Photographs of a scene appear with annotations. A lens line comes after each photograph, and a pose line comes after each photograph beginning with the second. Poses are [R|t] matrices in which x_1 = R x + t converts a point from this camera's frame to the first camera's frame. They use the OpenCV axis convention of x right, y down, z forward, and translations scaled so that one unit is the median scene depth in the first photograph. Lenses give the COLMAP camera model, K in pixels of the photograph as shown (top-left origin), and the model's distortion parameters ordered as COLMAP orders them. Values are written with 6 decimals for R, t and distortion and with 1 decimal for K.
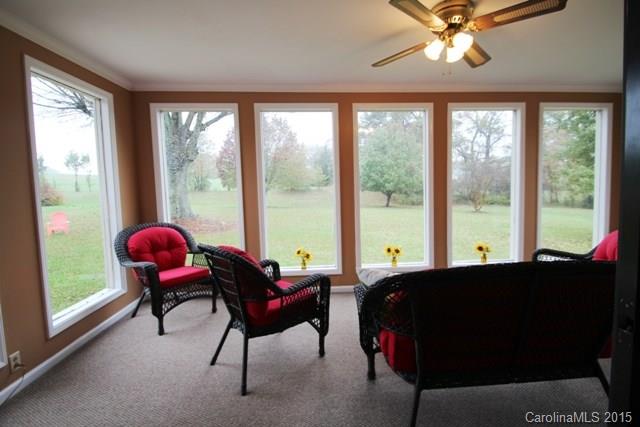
lens RADIAL K [[297.7, 0, 329.0], [0, 297.7, 205.8], [0, 0, 1]] dist [0.002718, -0.012569]
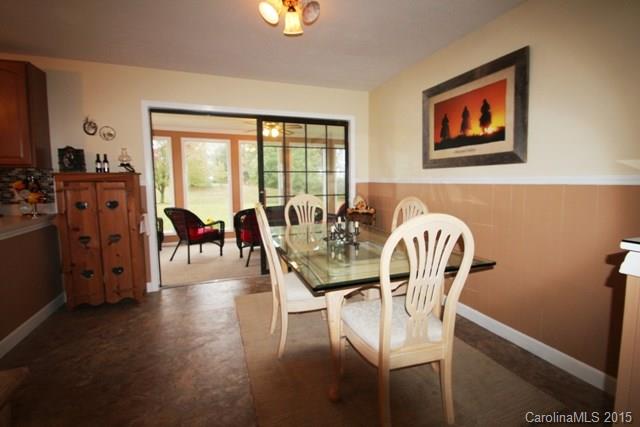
lens RADIAL K [[297.7, 0, 329.0], [0, 297.7, 205.8], [0, 0, 1]] dist [0.002718, -0.012569]
pose [[0.951419, -0.008648, 0.307778, 0.061510], [0.006040, 0.999937, 0.009424, 0.086435], [-0.307840, -0.007107, 0.951411, -1.427803]]
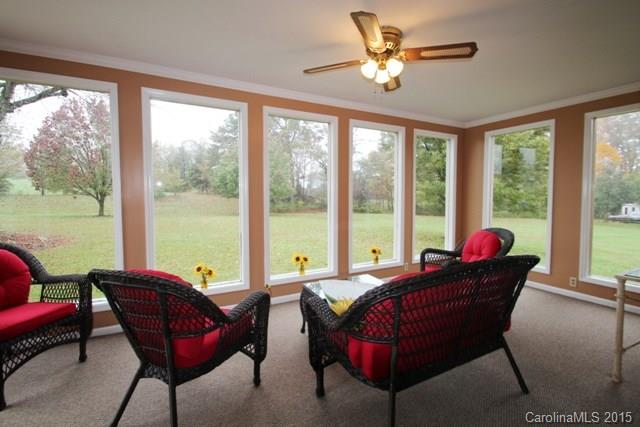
lens RADIAL K [[297.7, 0, 329.0], [0, 297.7, 205.8], [0, 0, 1]] dist [0.002718, -0.012569]
pose [[0.898682, 0.004789, 0.438576, -0.209932], [0.006181, 0.999703, -0.023581, -0.005215], [-0.438558, 0.023902, 0.898385, 0.095017]]
